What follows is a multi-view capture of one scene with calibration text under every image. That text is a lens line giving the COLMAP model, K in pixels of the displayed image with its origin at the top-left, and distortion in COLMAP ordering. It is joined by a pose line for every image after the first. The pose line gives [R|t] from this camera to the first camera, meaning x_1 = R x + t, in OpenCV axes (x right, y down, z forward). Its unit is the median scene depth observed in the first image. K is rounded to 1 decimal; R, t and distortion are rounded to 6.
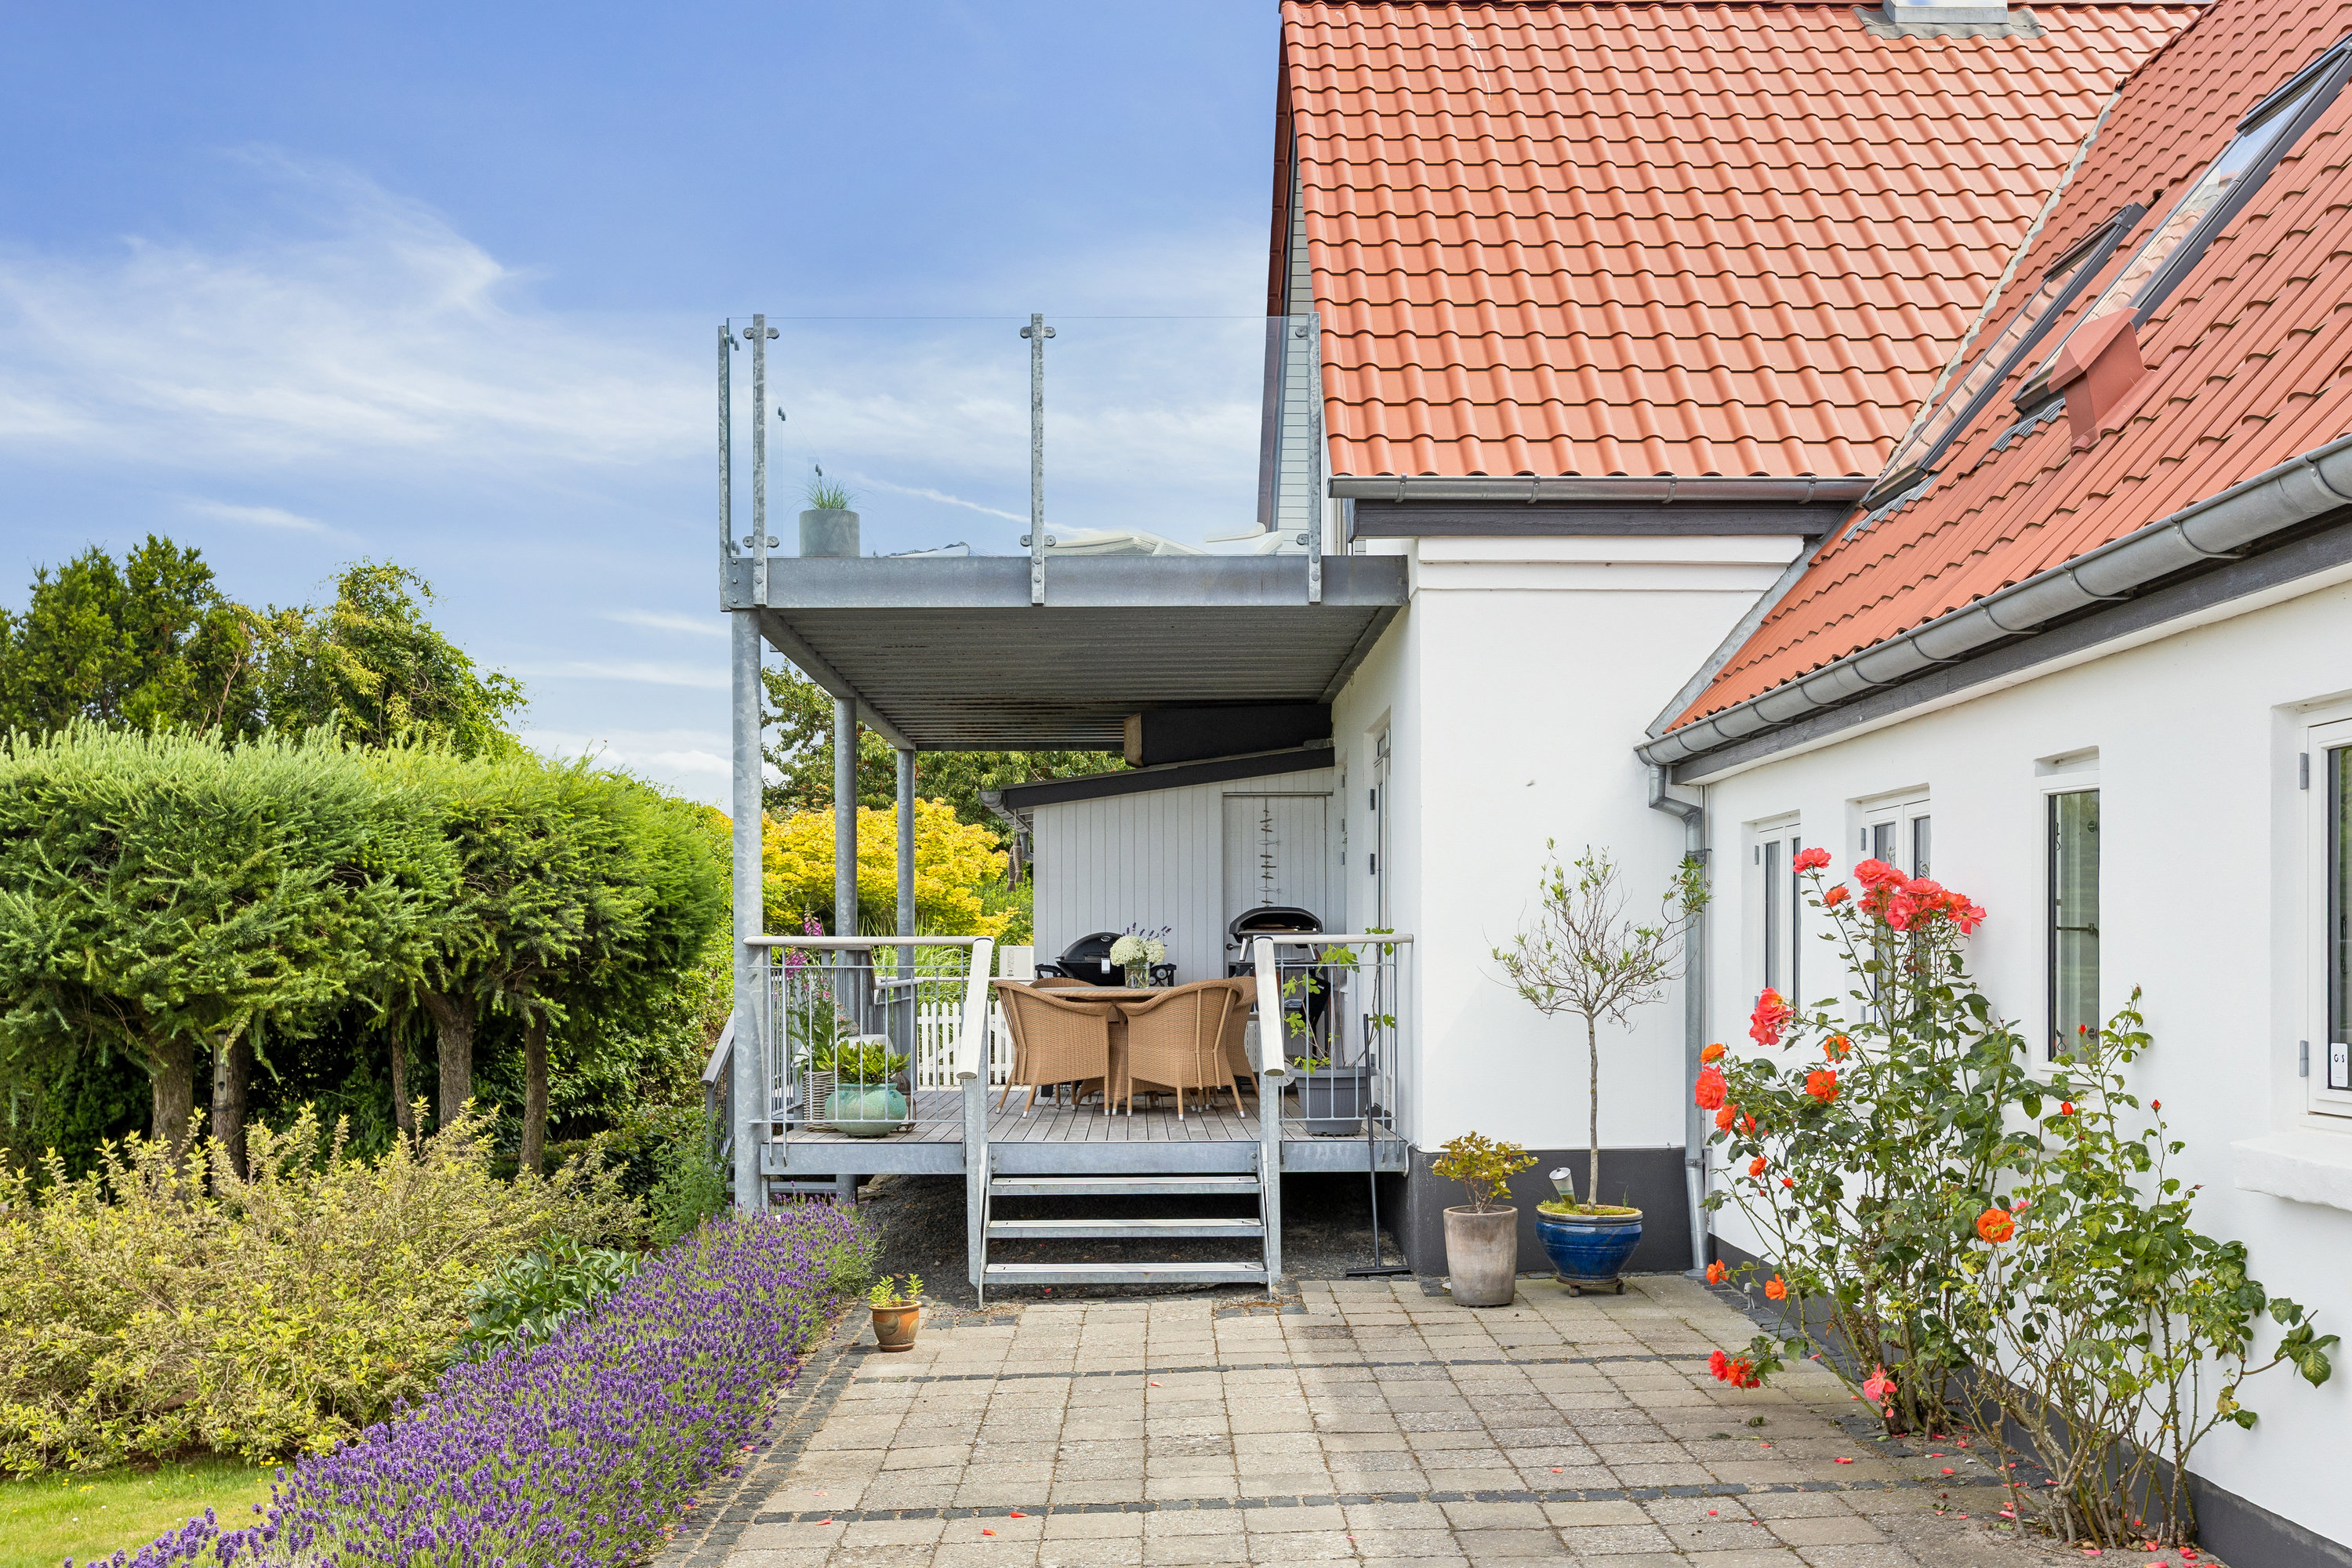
lens RADIAL K [[2139.1, 0, 1176.0], [0, 2139.1, 784.0], [0, 0, 1]] dist [0.007866, -0.003854]
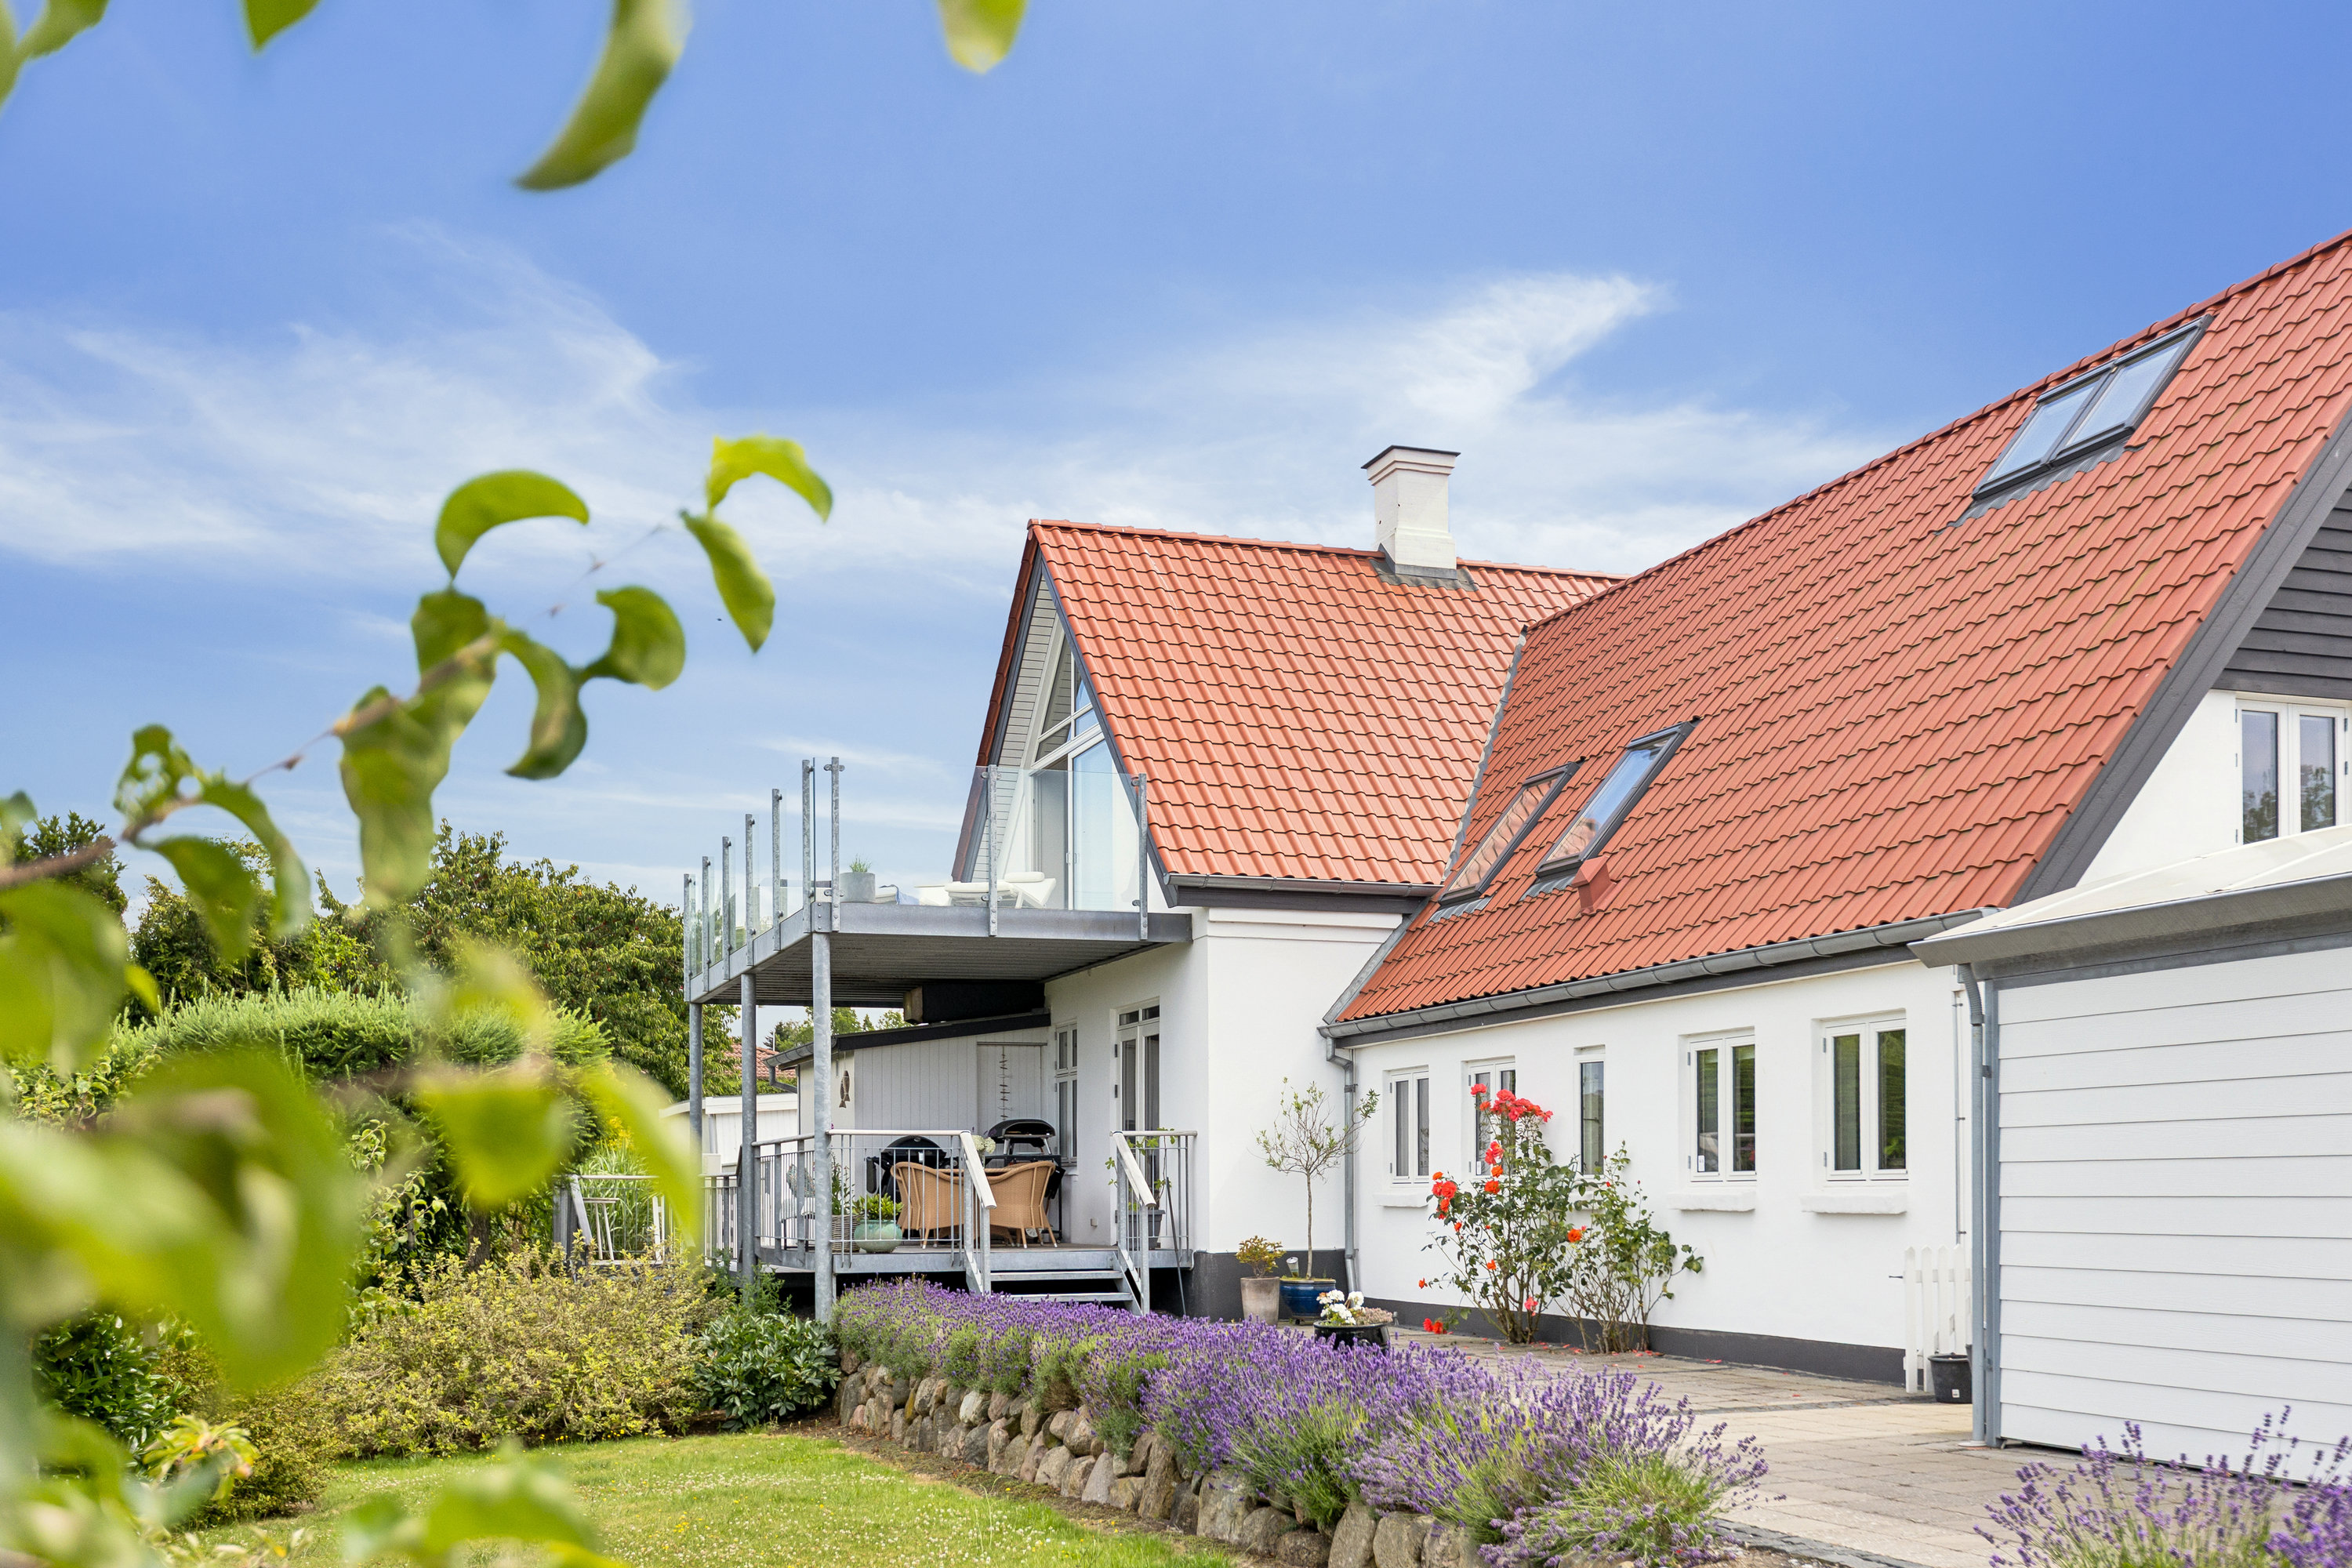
lens RADIAL K [[2255.3, 0, 1176.0], [0, 2255.3, 784.0], [0, 0, 1]] dist [-0.004291, 0.010657]
pose [[0.943503, 0.056954, 0.326433, -0.541091], [-0.023523, 0.994145, -0.105463, -0.018205], [-0.330529, 0.091826, 0.939318, -0.784950]]
